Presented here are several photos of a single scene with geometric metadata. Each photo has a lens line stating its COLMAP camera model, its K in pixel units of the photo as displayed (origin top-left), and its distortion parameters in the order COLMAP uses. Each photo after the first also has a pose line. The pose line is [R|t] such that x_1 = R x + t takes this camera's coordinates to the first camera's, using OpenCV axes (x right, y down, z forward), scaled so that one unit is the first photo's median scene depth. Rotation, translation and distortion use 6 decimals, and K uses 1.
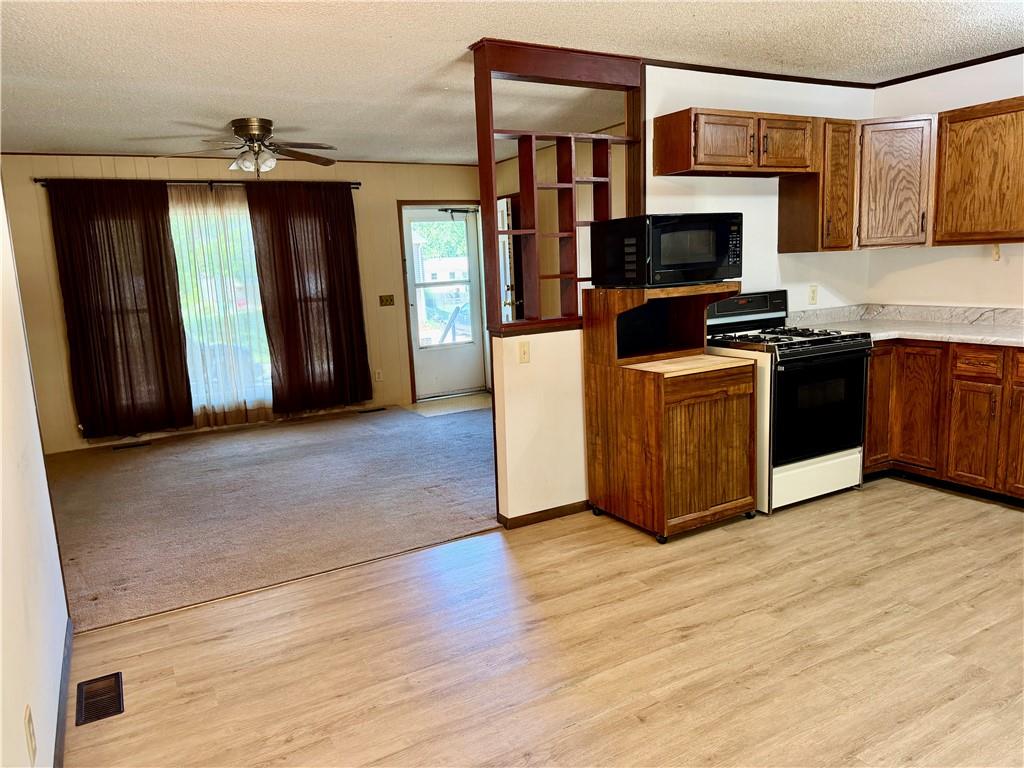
lens RADIAL K [[715.0, 0, 508.0], [0, 715.0, 388.2], [0, 0, 1]] dist [0.094382, -0.133583]
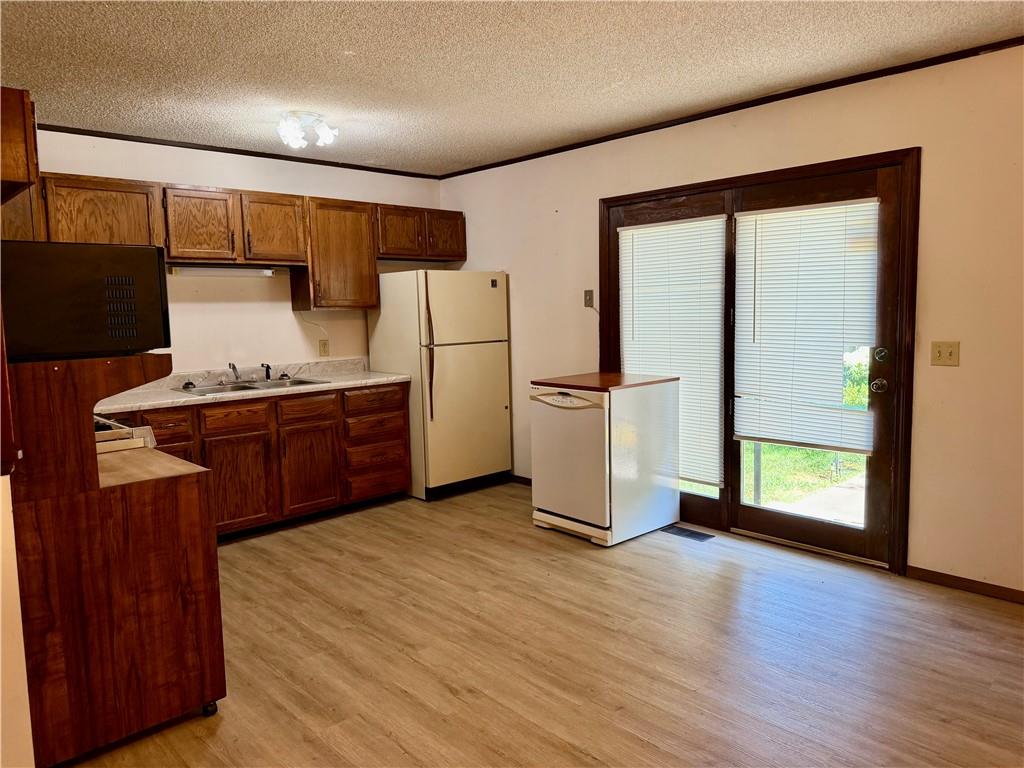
lens RADIAL K [[715.0, 0, 508.0], [0, 715.0, 388.2], [0, 0, 1]] dist [0.094382, -0.133583]
pose [[-0.224444, -0.061181, 0.972565, -0.575628], [0.203064, 0.973182, 0.108082, -0.122579], [-0.953095, 0.221751, -0.206001, 0.893031]]
